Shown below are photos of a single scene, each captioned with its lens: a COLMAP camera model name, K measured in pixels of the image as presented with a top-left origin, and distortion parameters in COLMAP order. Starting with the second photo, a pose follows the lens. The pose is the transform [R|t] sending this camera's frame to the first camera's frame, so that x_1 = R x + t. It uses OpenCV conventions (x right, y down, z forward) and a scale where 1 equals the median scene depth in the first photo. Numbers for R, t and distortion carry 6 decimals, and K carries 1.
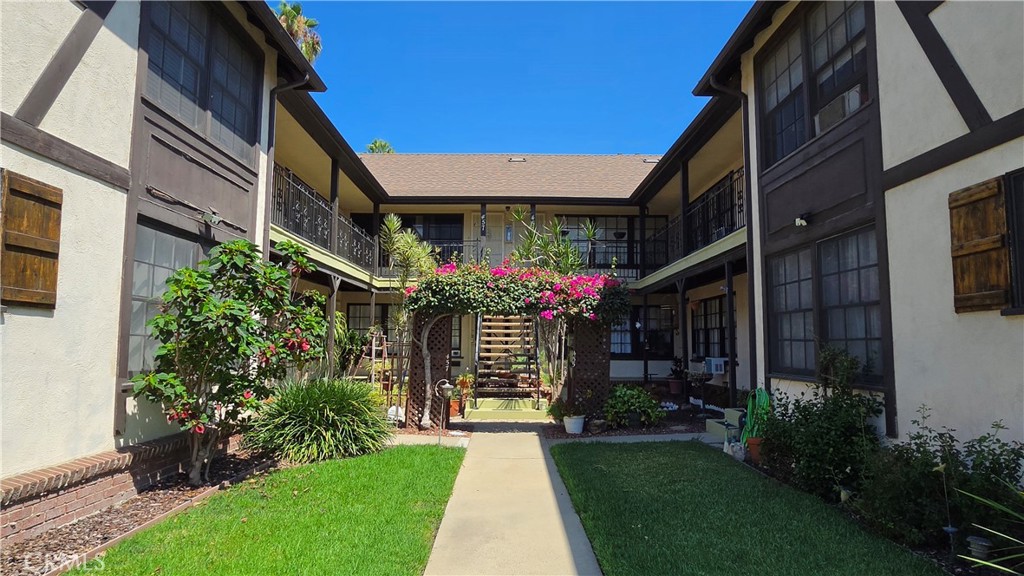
lens RADIAL K [[628.7, 0, 510.6], [0, 628.7, 287.2], [0, 0, 1]] dist [0.006608, 0.001910]
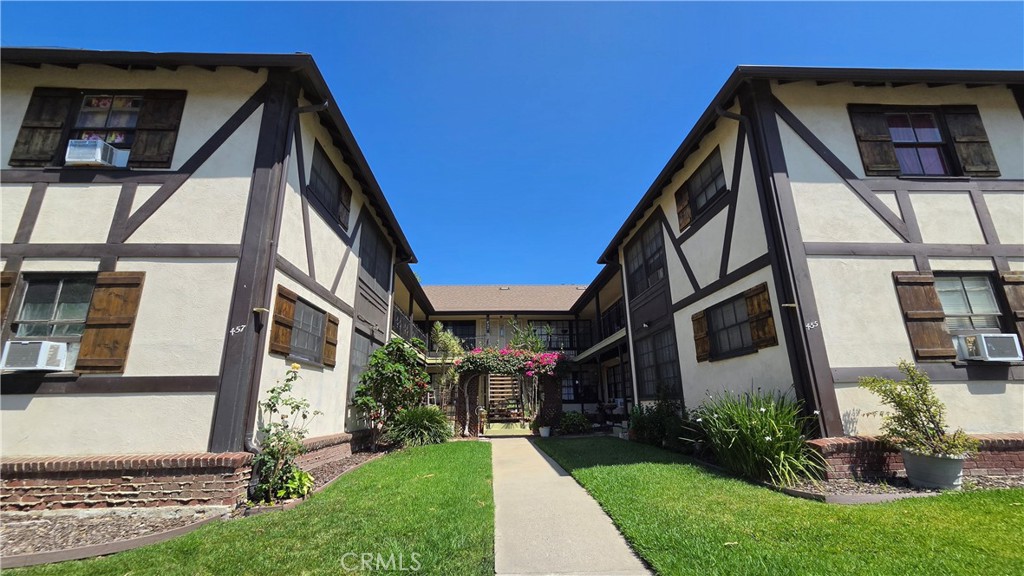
lens RADIAL K [[419.2, 0, 512.4], [0, 419.2, 293.1], [0, 0, 1]] dist [-0.001927, 0.001471]
pose [[0.998782, -0.010521, 0.048208, -0.069515], [0.018615, 0.985152, -0.170675, 0.024587], [-0.045697, 0.171364, 0.984147, -0.411718]]
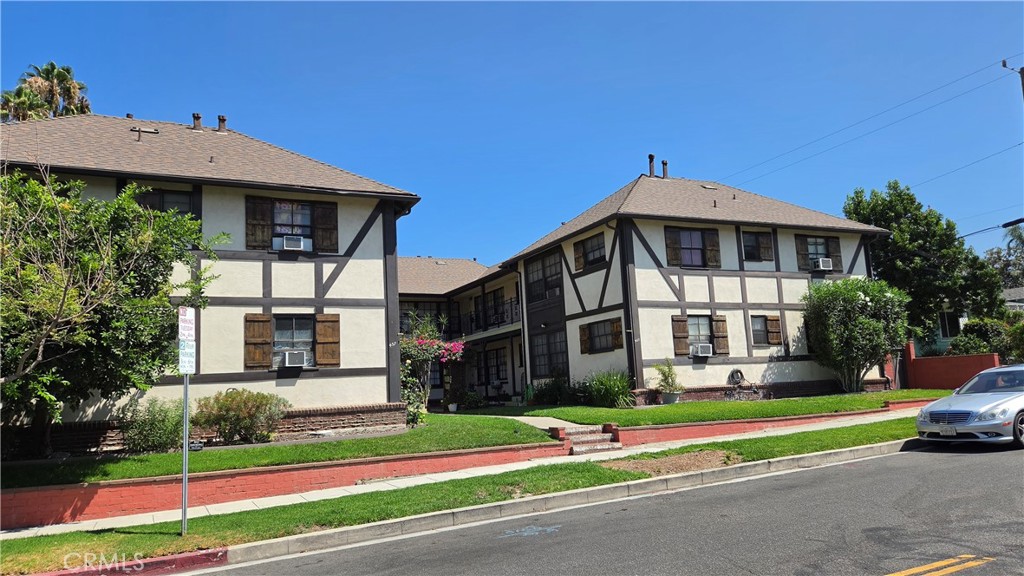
lens RADIAL K [[707.1, 0, 514.2], [0, 707.1, 297.5], [0, 0, 1]] dist [0.067096, -0.054579]
pose [[0.900636, 0.006683, 0.434522, -1.076218], [0.016667, 0.998615, -0.049905, -0.067433], [-0.434254, 0.052188, 0.899278, -1.890269]]
